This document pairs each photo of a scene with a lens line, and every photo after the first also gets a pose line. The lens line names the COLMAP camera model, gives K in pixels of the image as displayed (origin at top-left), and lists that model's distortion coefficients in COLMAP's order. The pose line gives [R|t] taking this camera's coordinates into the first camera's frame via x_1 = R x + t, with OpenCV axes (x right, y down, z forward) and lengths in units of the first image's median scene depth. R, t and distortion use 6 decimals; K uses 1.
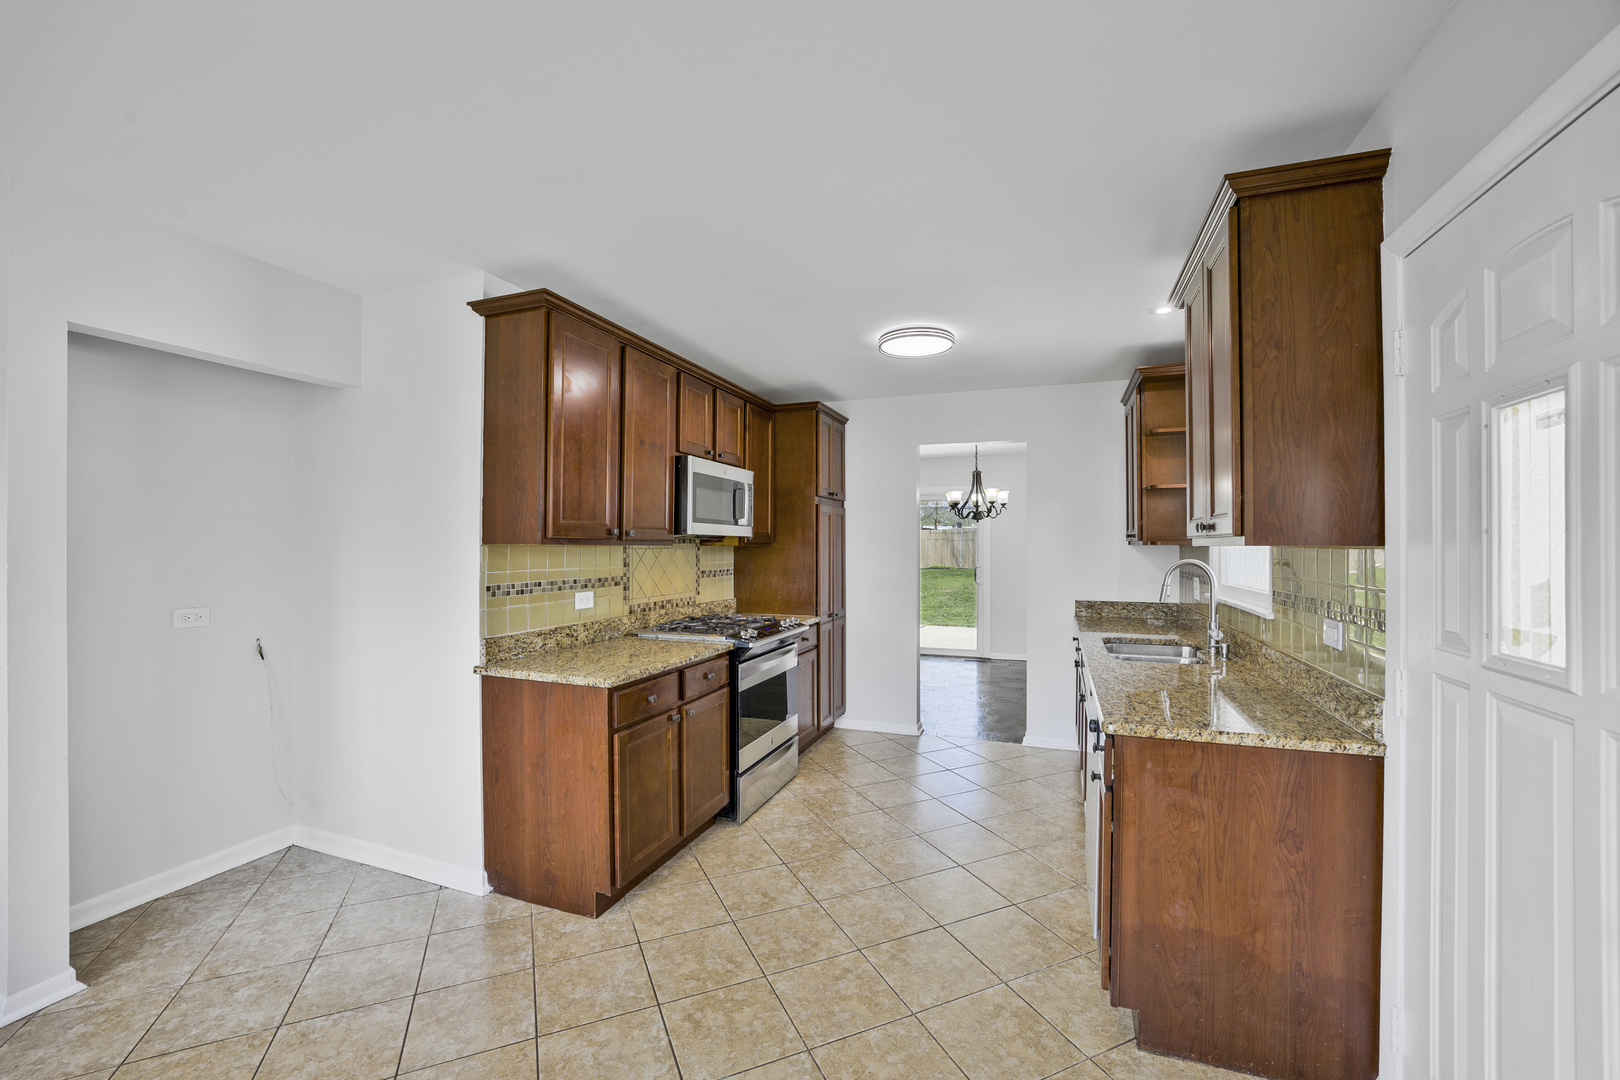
lens RADIAL K [[639.6, 0, 803.1], [0, 639.6, 550.2], [0, 0, 1]] dist [-0.038253, 0.009017]
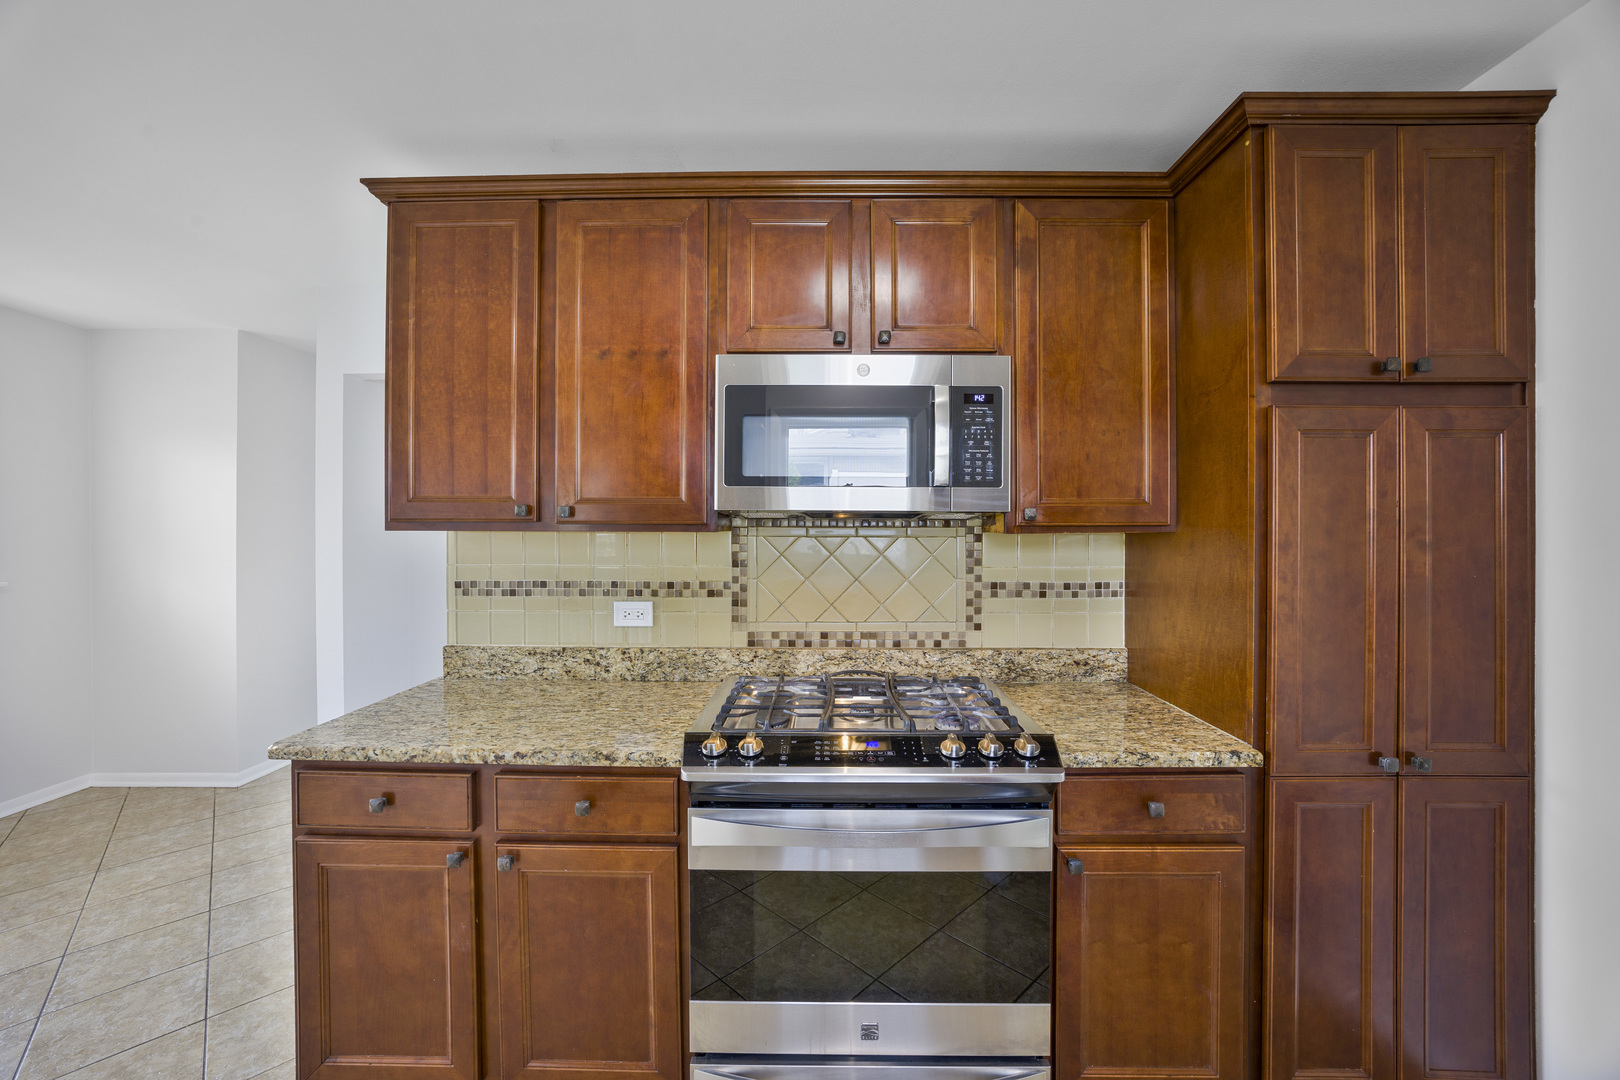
lens RADIAL K [[639.6, 0, 821.8], [0, 639.6, 527.0], [0, 0, 1]] dist [-0.038253, 0.009017]
pose [[0.341725, 0.001849, -0.939798, 0.335769], [-0.007453, 0.999972, -0.000743, -0.012238], [0.939770, 0.007258, 0.341729, 0.931288]]
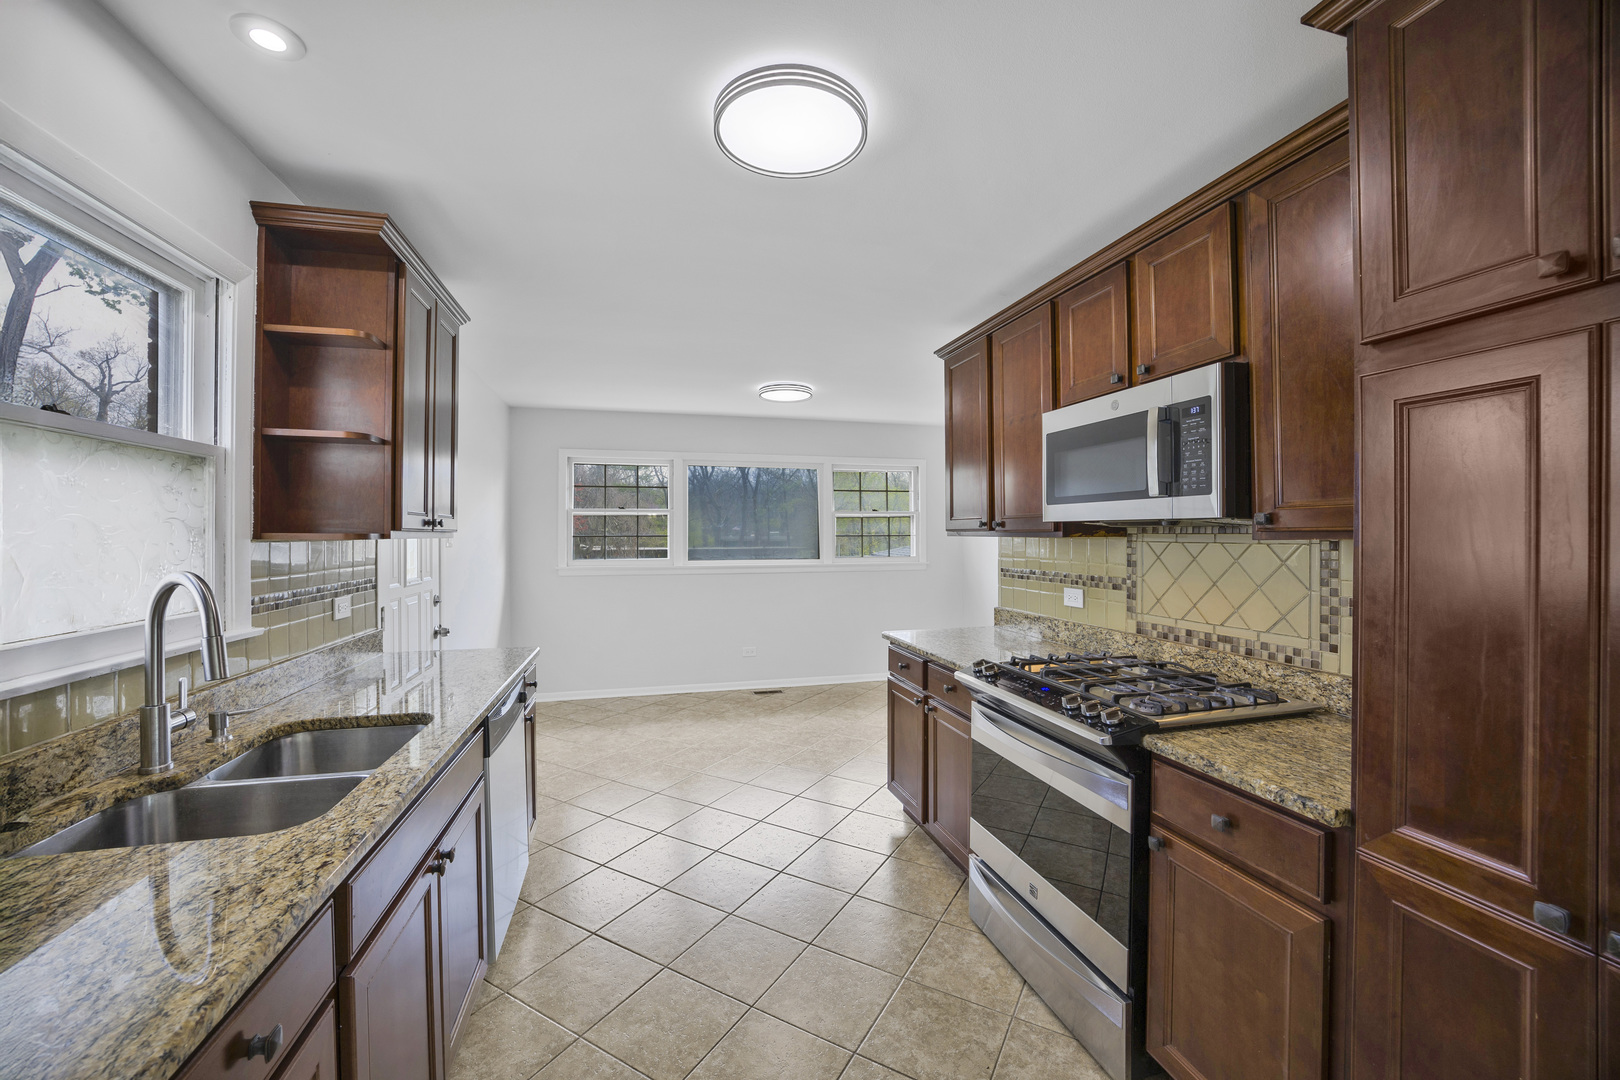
lens RADIAL K [[639.6, 0, 813.1], [0, 639.6, 539.1], [0, 0, 1]] dist [-0.038253, 0.009017]
pose [[-0.809753, 0.005508, -0.586745, 0.471717], [-0.001924, 0.999926, 0.012041, -0.014211], [0.586768, 0.010879, -0.809682, 1.471666]]
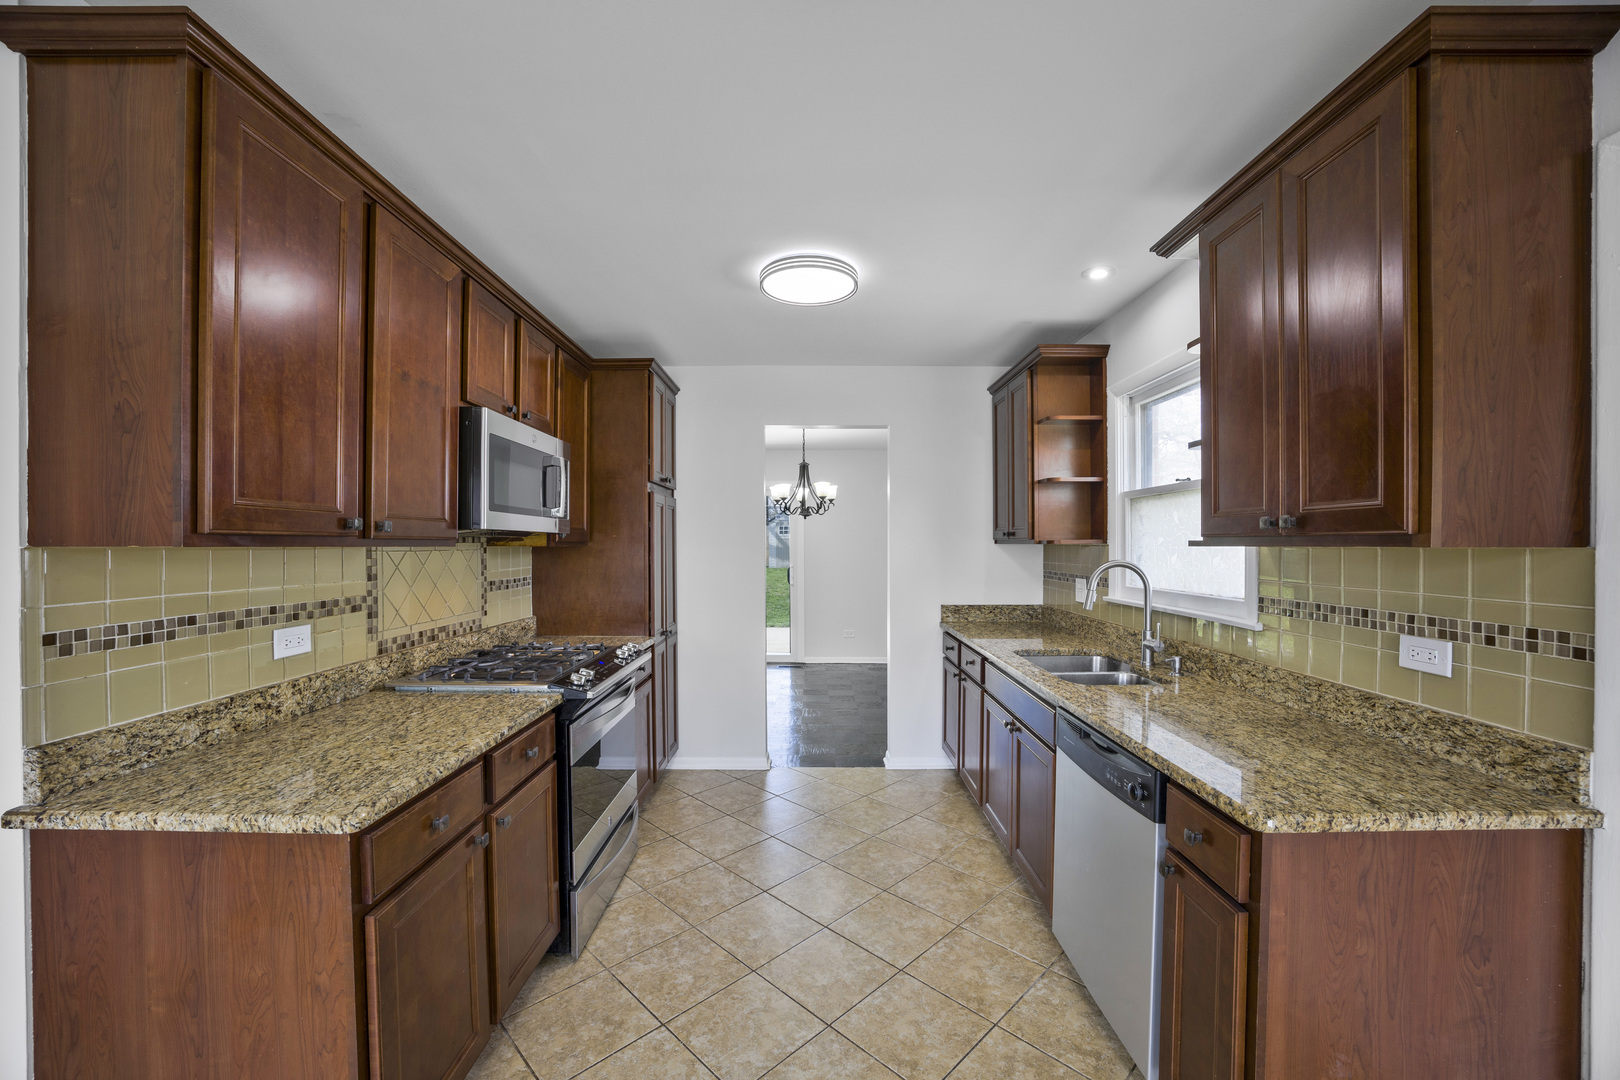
lens RADIAL K [[639.6, 0, 808.5], [0, 639.6, 553.6], [0, 0, 1]] dist [-0.038253, 0.009017]
pose [[0.936343, -0.006602, 0.351024, -0.099329], [0.003774, 0.999955, 0.008740, -0.004485], [-0.351066, -0.006859, 0.936326, 0.292326]]
